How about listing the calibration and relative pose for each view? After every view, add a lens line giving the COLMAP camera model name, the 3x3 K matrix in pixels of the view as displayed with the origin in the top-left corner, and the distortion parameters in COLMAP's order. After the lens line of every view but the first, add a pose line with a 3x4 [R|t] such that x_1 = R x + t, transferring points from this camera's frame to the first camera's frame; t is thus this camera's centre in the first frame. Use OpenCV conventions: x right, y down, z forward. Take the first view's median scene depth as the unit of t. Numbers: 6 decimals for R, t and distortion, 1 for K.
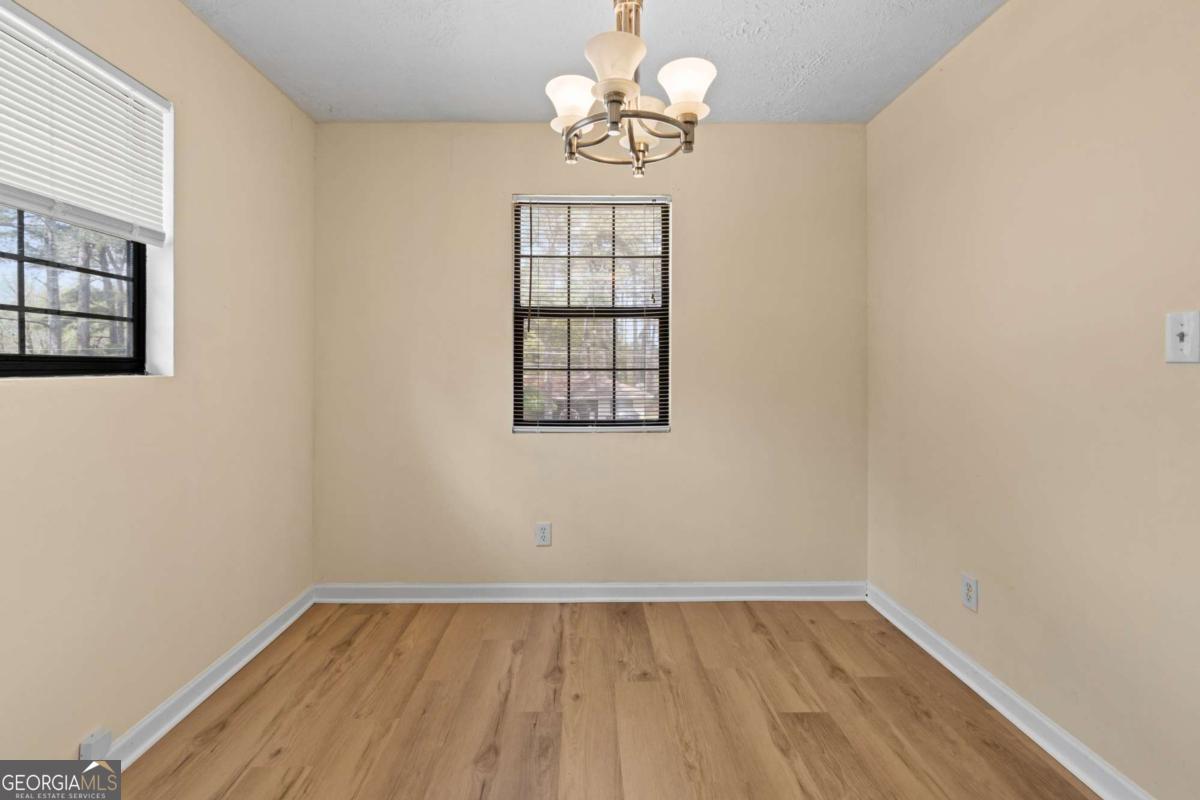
lens RADIAL K [[551.6, 0, 596.7], [0, 551.6, 377.3], [0, 0, 1]] dist [-0.008475, 0.000377]
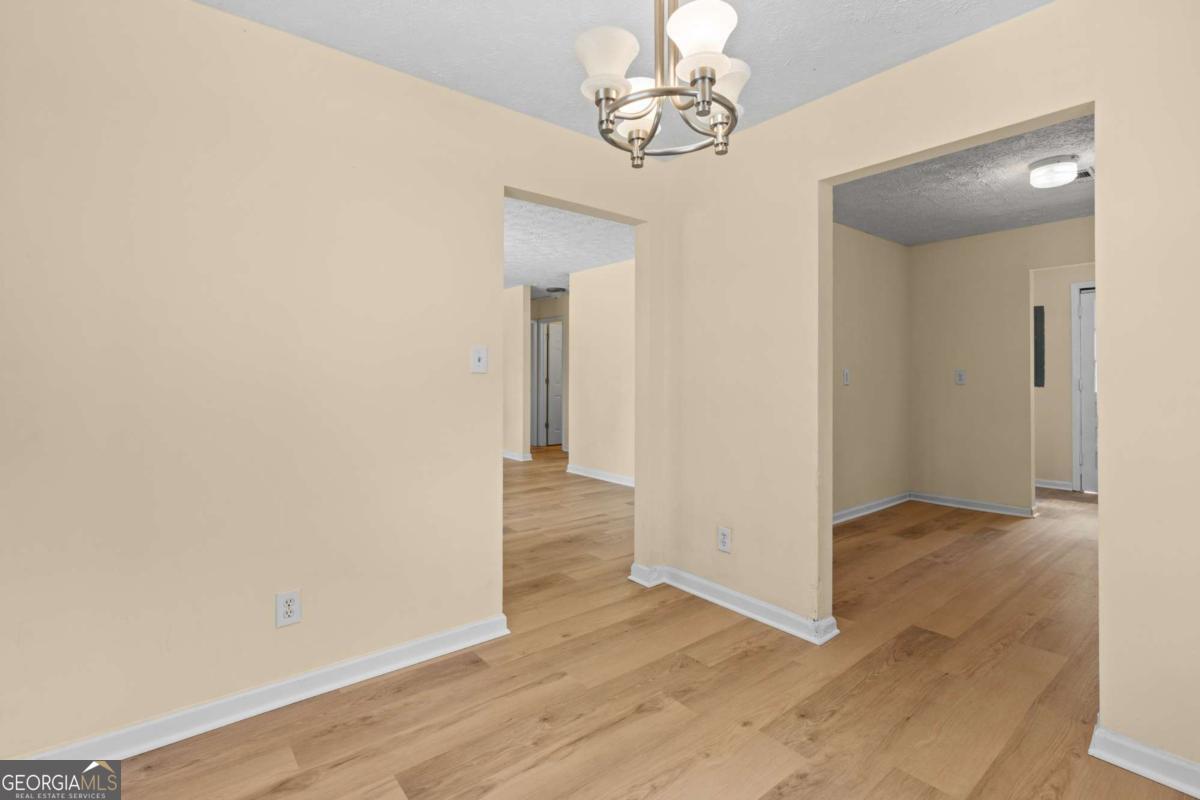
lens RADIAL K [[551.6, 0, 596.7], [0, 551.6, 377.3], [0, 0, 1]] dist [-0.008475, 0.000377]
pose [[-0.615306, -0.004976, 0.788273, -0.476241], [0.005706, 0.999926, 0.010766, -0.023137], [-0.788268, 0.011122, -0.615232, 1.347473]]
